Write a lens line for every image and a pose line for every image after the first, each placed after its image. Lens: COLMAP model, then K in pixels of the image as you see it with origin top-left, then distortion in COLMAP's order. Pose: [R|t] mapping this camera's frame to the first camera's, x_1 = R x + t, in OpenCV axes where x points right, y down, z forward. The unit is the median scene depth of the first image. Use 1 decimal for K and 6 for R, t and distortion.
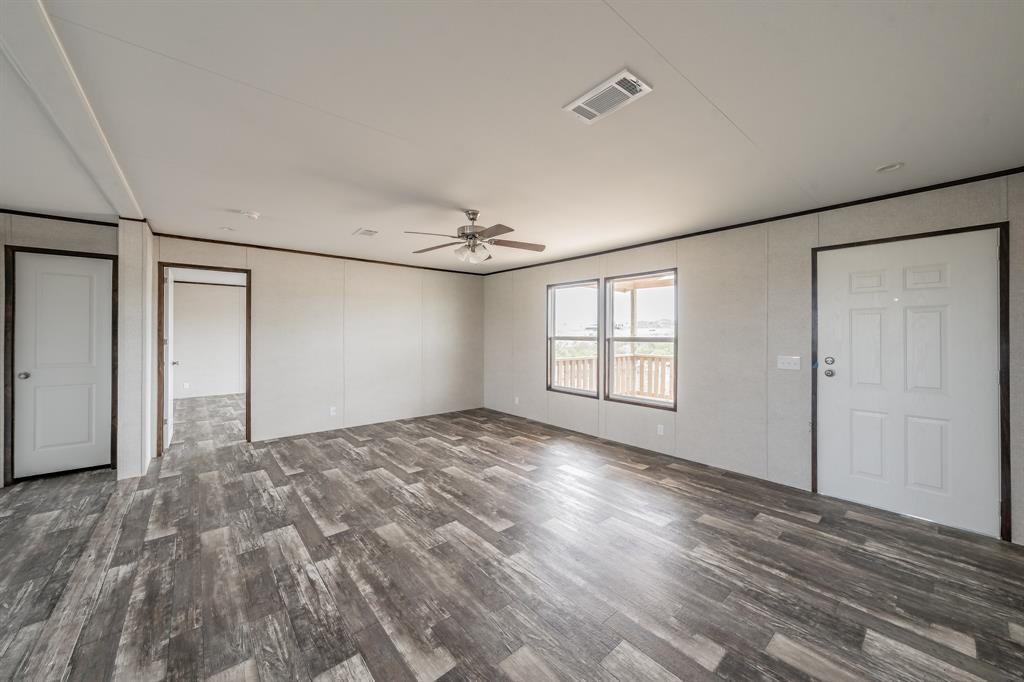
lens RADIAL K [[374.4, 0, 515.3], [0, 374.4, 326.0], [0, 0, 1]] dist [0.008401, 0.000097]
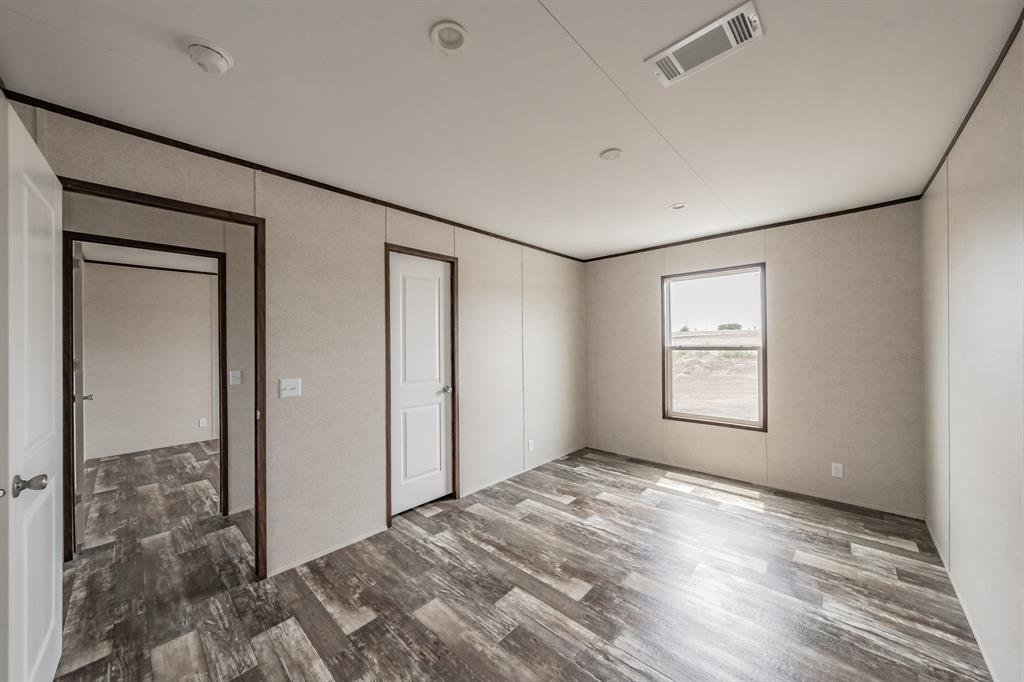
lens RADIAL K [[361.0, 0, 517.0], [0, 361.0, 341.4], [0, 0, 1]] dist [0.005760, 0.000678]
pose [[0.992831, -0.016301, 0.118408, -0.250953], [0.014374, 0.999750, 0.017111, -0.004640], [-0.118658, -0.015286, 0.992818, 0.279249]]
